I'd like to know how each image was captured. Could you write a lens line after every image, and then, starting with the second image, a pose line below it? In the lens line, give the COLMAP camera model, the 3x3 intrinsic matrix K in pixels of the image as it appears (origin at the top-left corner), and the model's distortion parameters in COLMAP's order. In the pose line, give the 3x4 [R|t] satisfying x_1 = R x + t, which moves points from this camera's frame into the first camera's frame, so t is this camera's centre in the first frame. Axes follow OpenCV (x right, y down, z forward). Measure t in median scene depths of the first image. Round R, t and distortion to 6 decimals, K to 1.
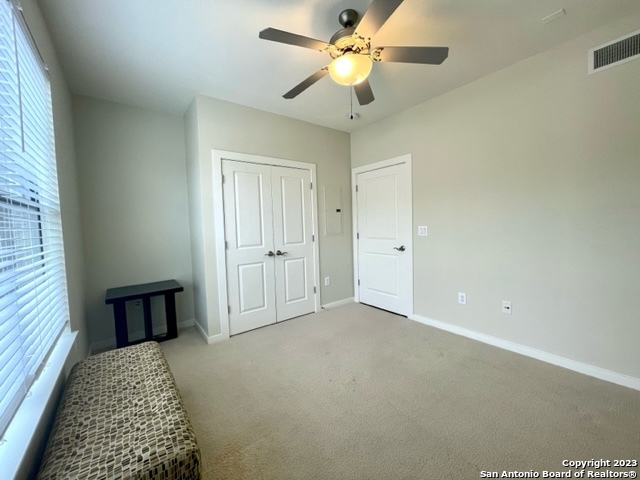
lens RADIAL K [[258.3, 0, 319.1], [0, 258.3, 237.6], [0, 0, 1]] dist [-0.000625, -0.000382]
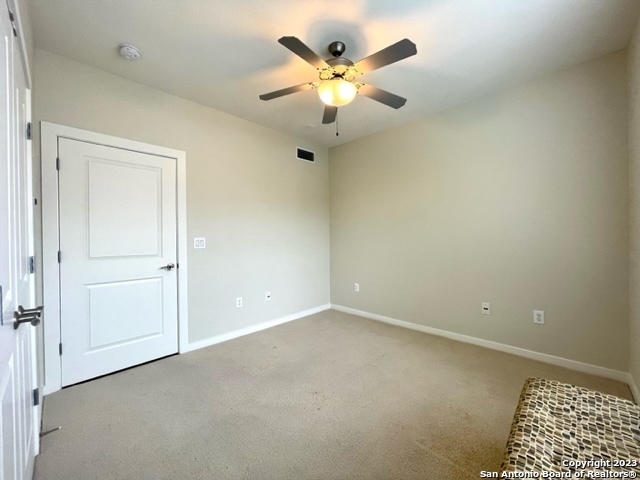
lens RADIAL K [[258.3, 0, 319.1], [0, 258.3, 237.6], [0, 0, 1]] dist [-0.000625, -0.000382]
pose [[-0.133932, 0.023471, 0.990713, -0.554971], [0.061833, 0.997969, -0.015284, -0.005599], [-0.989060, 0.059211, -0.135111, 0.725516]]
